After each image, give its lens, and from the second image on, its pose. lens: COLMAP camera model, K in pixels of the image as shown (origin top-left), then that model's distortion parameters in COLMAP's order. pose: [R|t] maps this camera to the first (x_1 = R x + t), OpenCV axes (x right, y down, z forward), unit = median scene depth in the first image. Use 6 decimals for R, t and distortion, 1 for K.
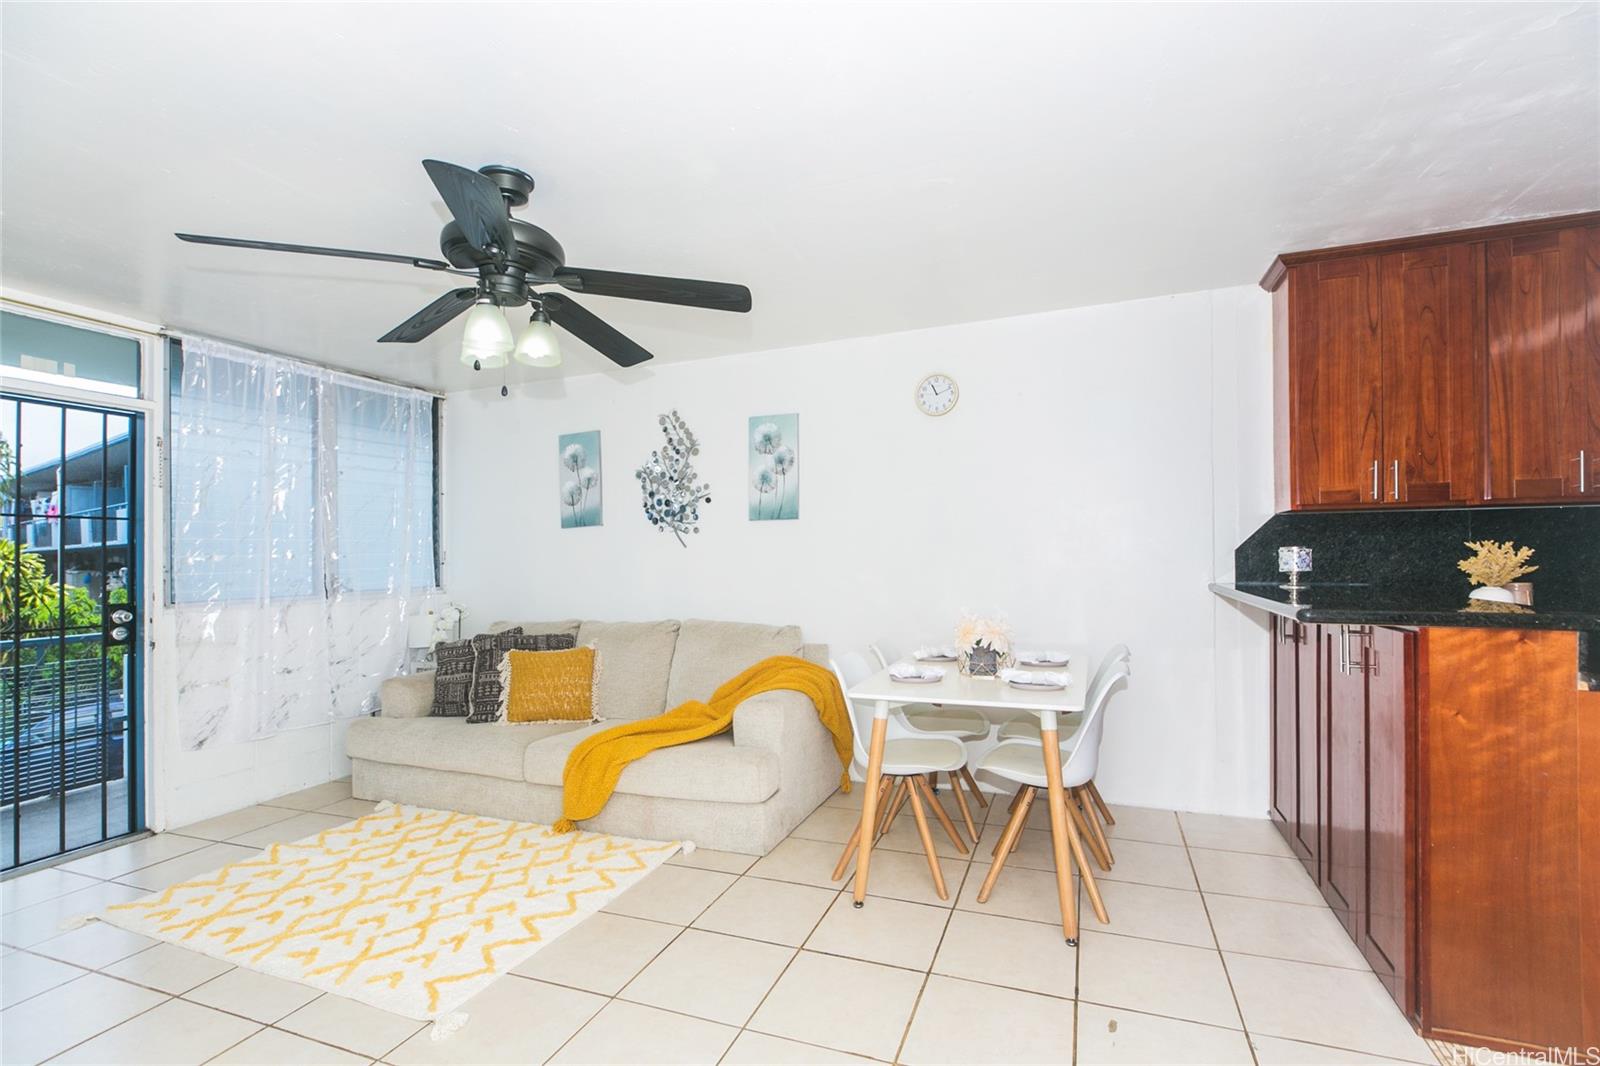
lens RADIAL K [[704.6, 0, 806.2], [0, 704.6, 559.6], [0, 0, 1]] dist [0.018530, -0.013683]
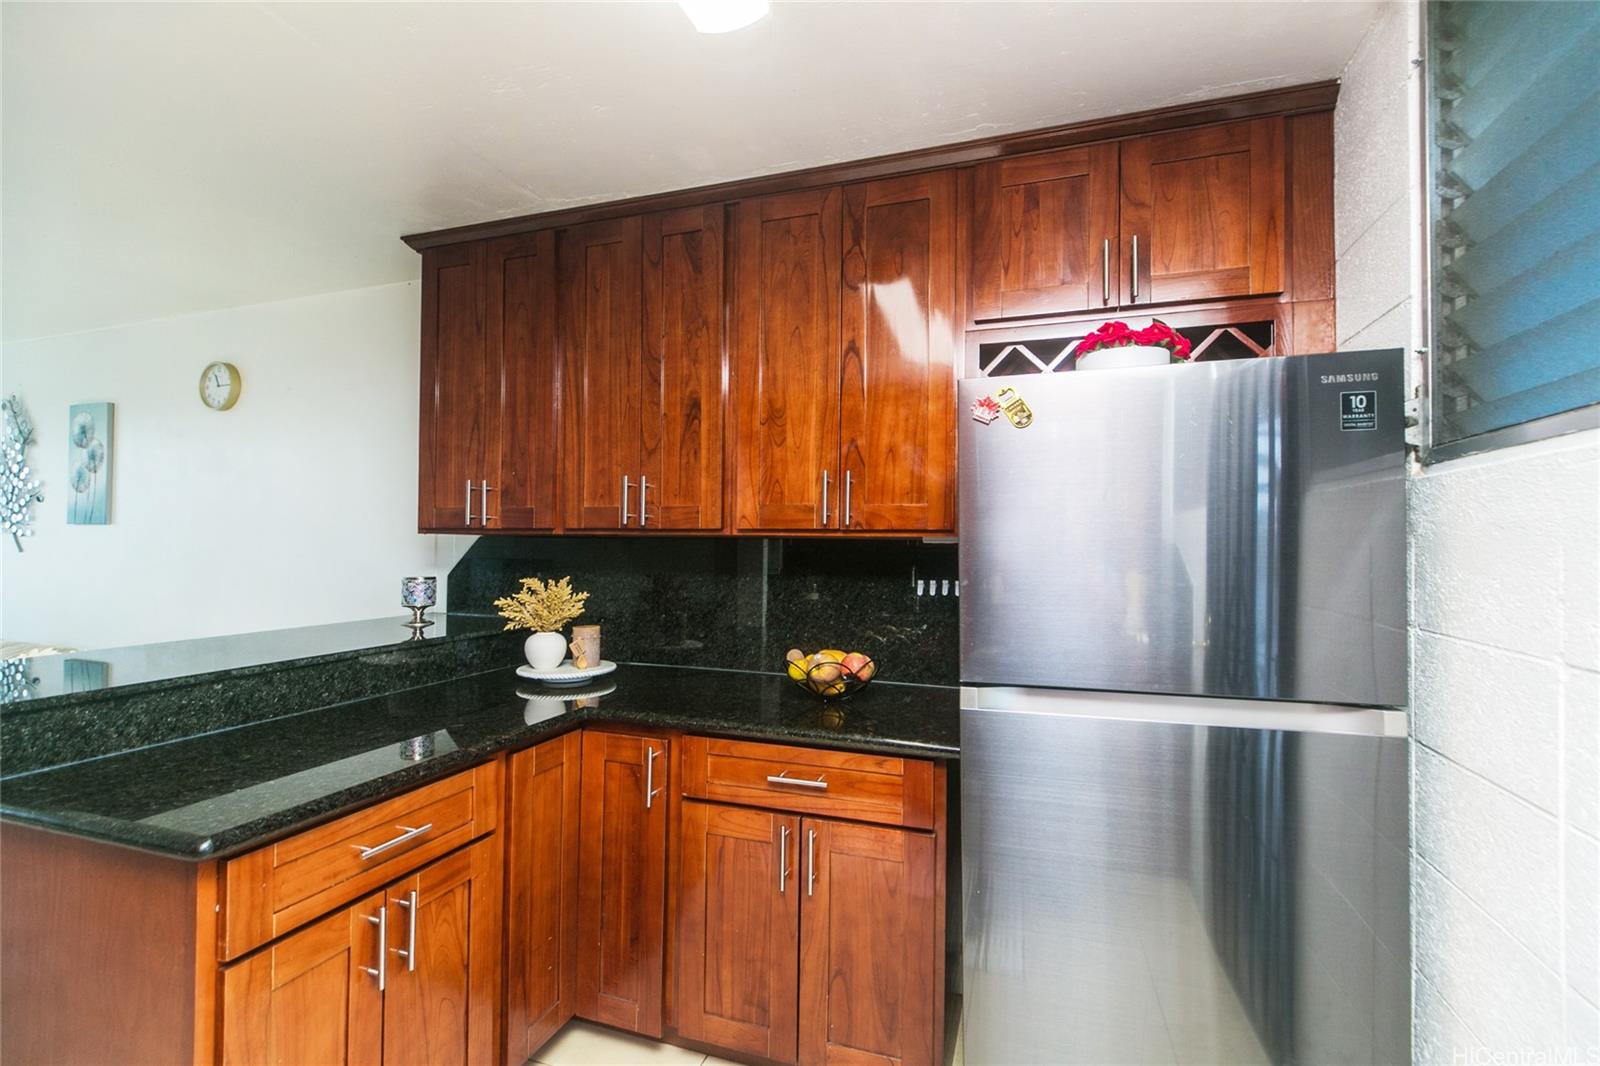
lens RADIAL K [[718.8, 0, 800.0], [0, 718.8, 533.0], [0, 0, 1]] dist [0.000205, -0.000433]
pose [[0.998847, 0.020914, 0.043220, 0.991321], [-0.019985, 0.999562, -0.021828, -0.054414], [-0.043658, 0.020939, 0.998827, 0.097723]]
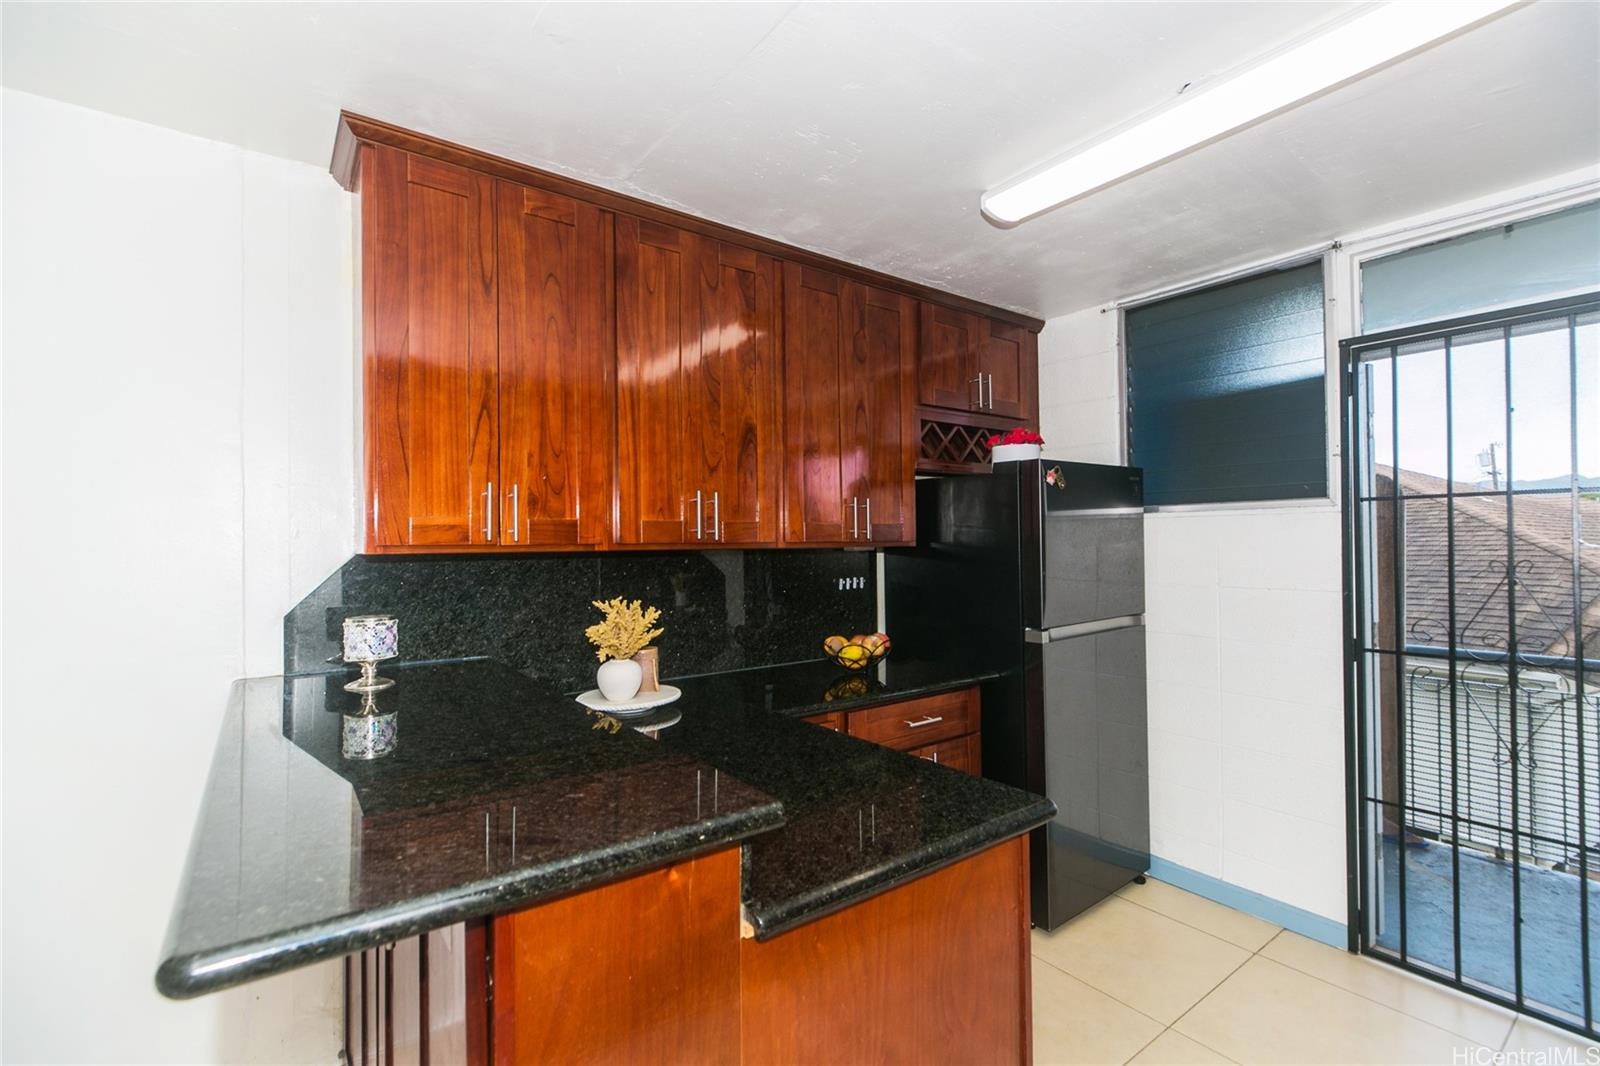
lens RADIAL K [[719.1, 0, 801.9], [0, 719.1, 534.3], [0, 0, 1]] dist [0.014946, -0.011862]
pose [[0.524950, 0.017084, 0.850962, 0.325245], [0.010141, 0.999602, -0.026324, -0.059531], [-0.851073, 0.022449, 0.524568, 0.337931]]
